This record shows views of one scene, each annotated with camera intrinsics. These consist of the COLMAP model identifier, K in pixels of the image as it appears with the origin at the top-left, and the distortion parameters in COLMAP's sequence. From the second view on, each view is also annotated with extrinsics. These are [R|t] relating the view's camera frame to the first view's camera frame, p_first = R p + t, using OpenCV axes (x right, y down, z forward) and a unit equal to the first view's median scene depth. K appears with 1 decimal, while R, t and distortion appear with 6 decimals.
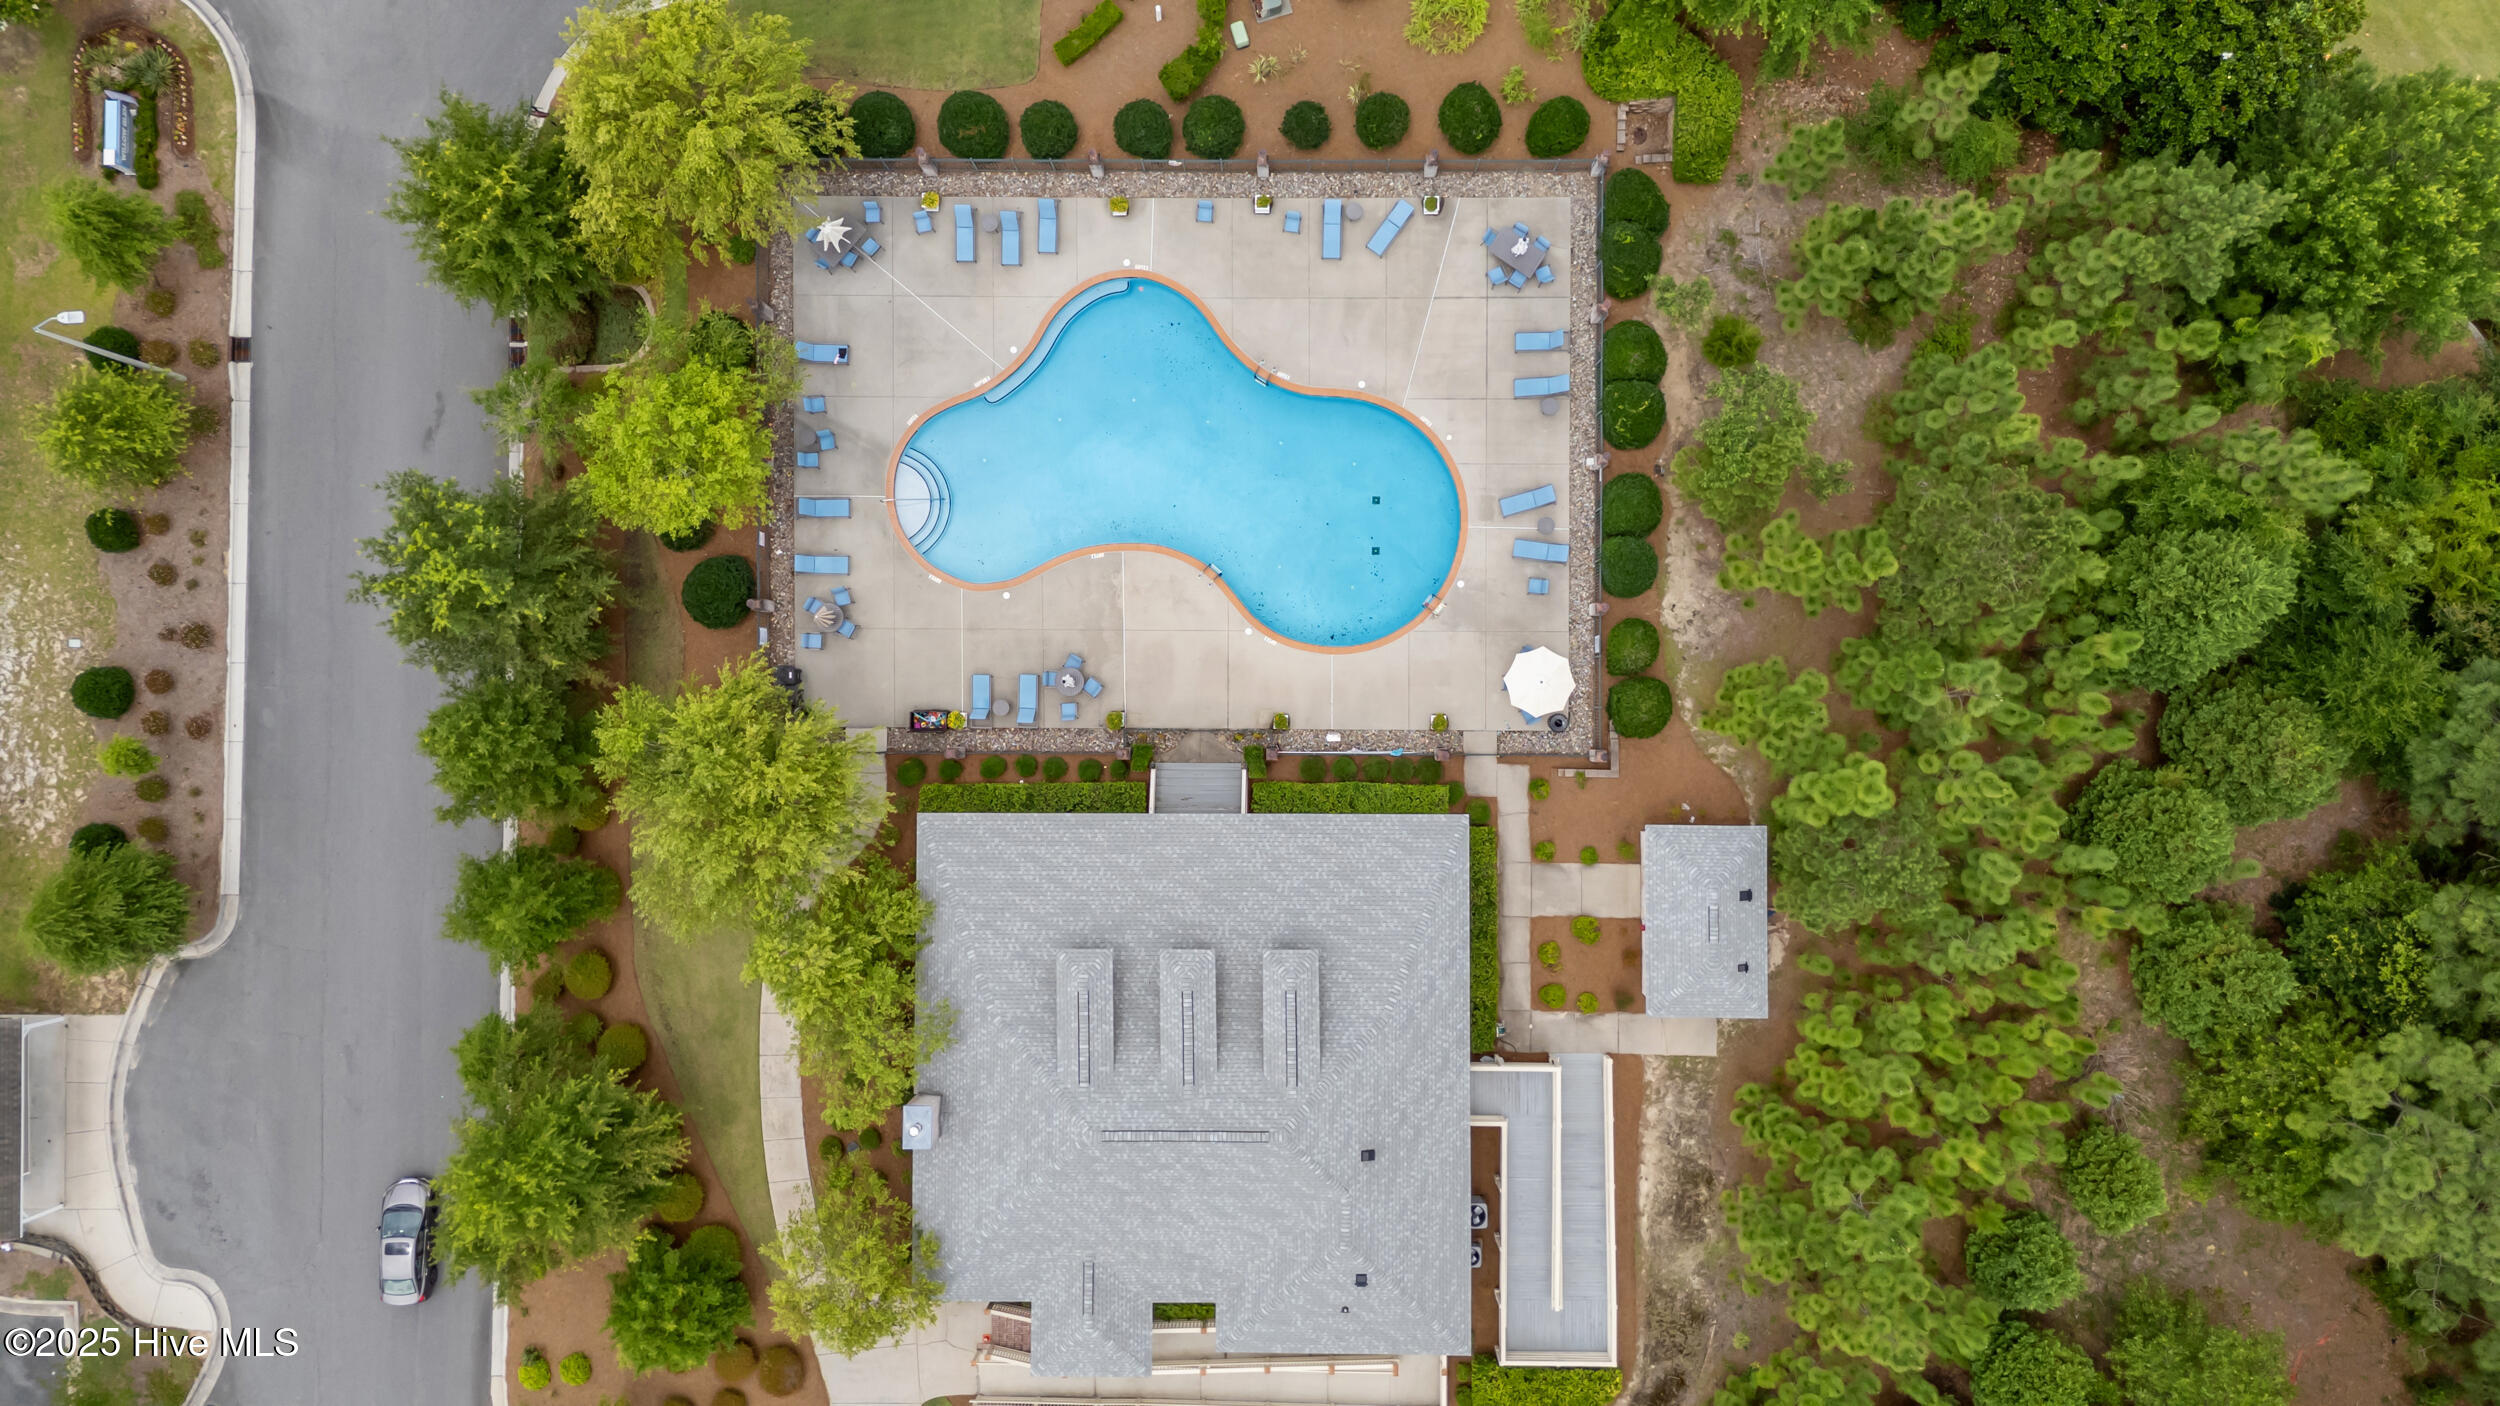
lens RADIAL K [[1914.3, 0, 1252.4], [0, 1914.3, 687.1], [0, 0, 1]] dist [0.226846, -0.543806]
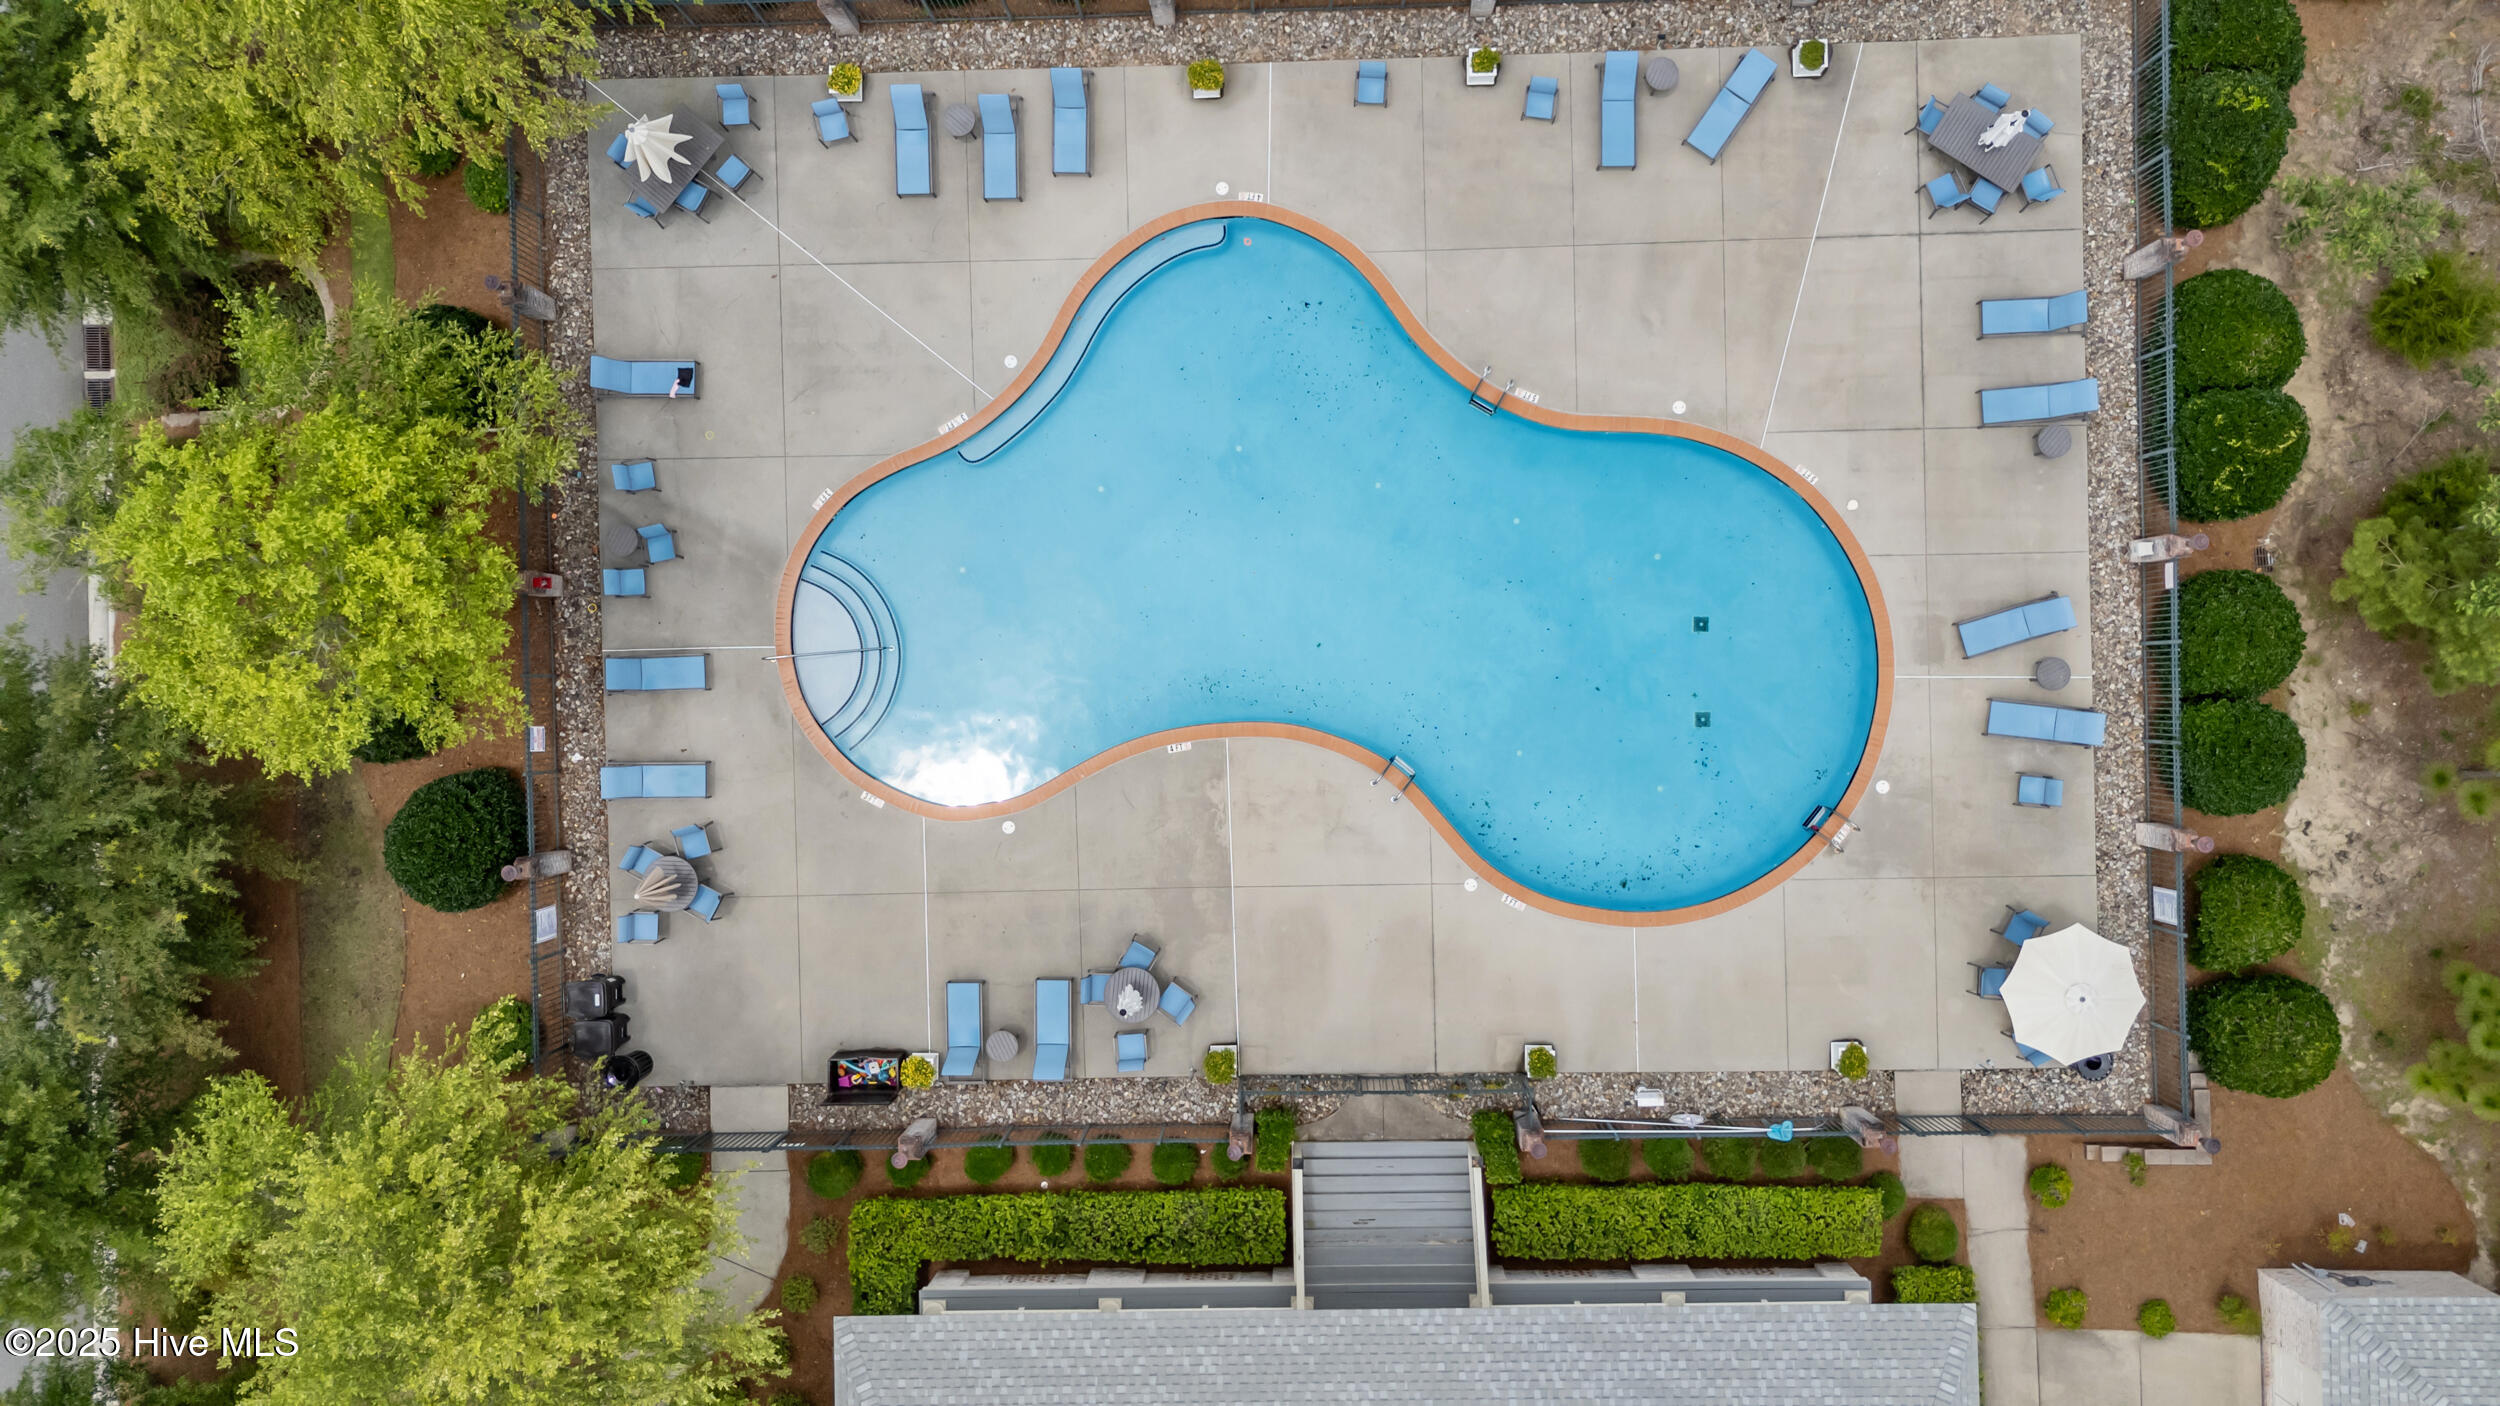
lens RADIAL K [[1858.9, 0, 1250.0], [0, 1858.9, 703.0], [0, 0, 1]] dist [0.060391, -0.005571]
pose [[0.999657, -0.024093, -0.010293, -0.055903], [0.024304, 0.999486, 0.020901, -0.091086], [0.009784, -0.021144, 0.999729, 0.494809]]
